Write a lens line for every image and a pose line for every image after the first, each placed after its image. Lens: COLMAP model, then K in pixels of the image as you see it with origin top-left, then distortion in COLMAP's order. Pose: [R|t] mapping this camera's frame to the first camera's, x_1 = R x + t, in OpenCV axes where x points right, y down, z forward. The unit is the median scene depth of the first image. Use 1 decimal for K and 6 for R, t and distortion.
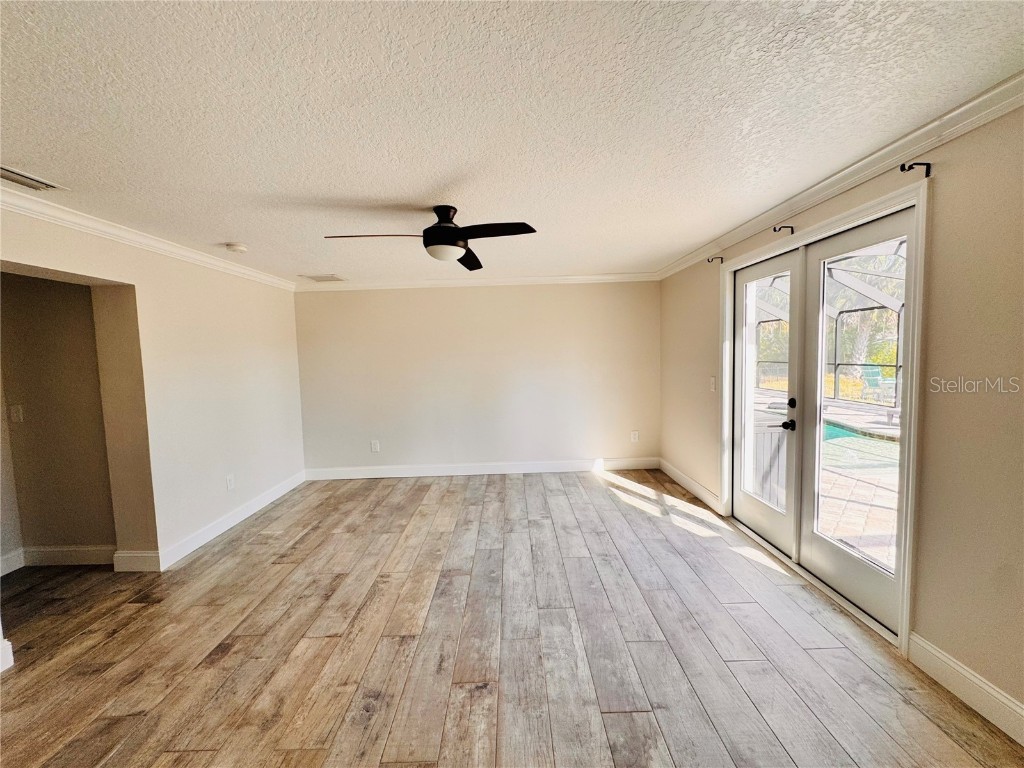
lens RADIAL K [[409.0, 0, 510.3], [0, 409.0, 382.2], [0, 0, 1]] dist [-0.004466, 0.000715]
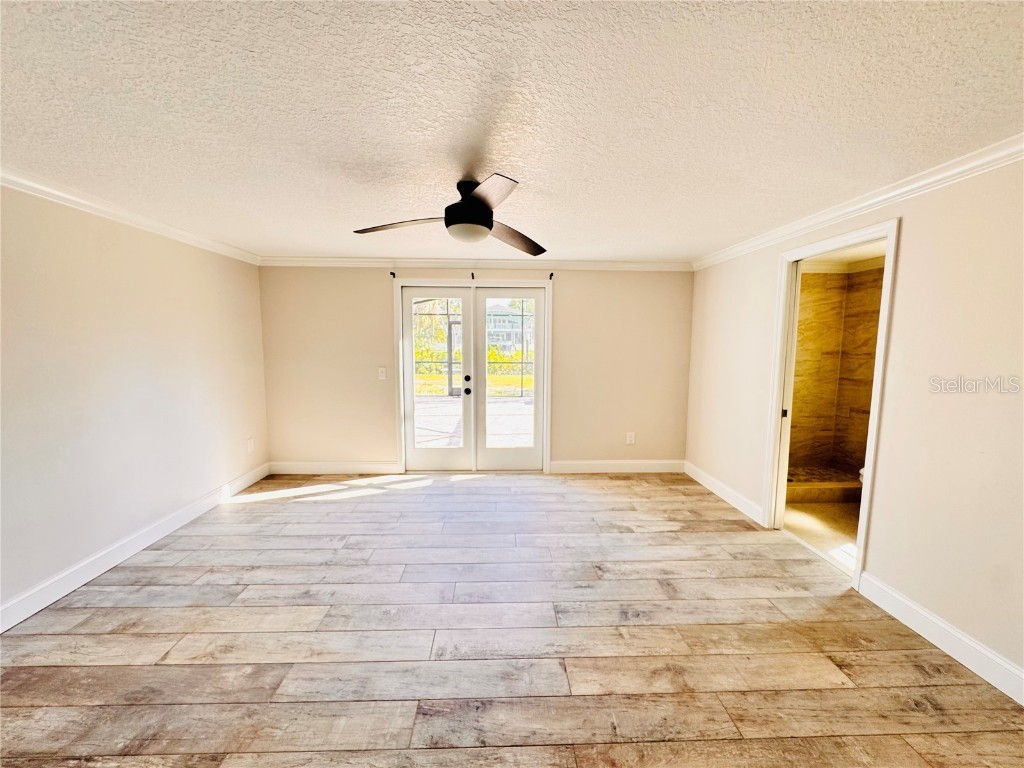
lens RADIAL K [[409.0, 0, 508.8], [0, 409.0, 383.3], [0, 0, 1]] dist [-0.004466, 0.000715]
pose [[-0.023897, -0.072188, 0.997105, -0.994270], [0.064223, 0.995218, 0.073591, -0.042703], [-0.997649, 0.065796, -0.019147, 0.862181]]
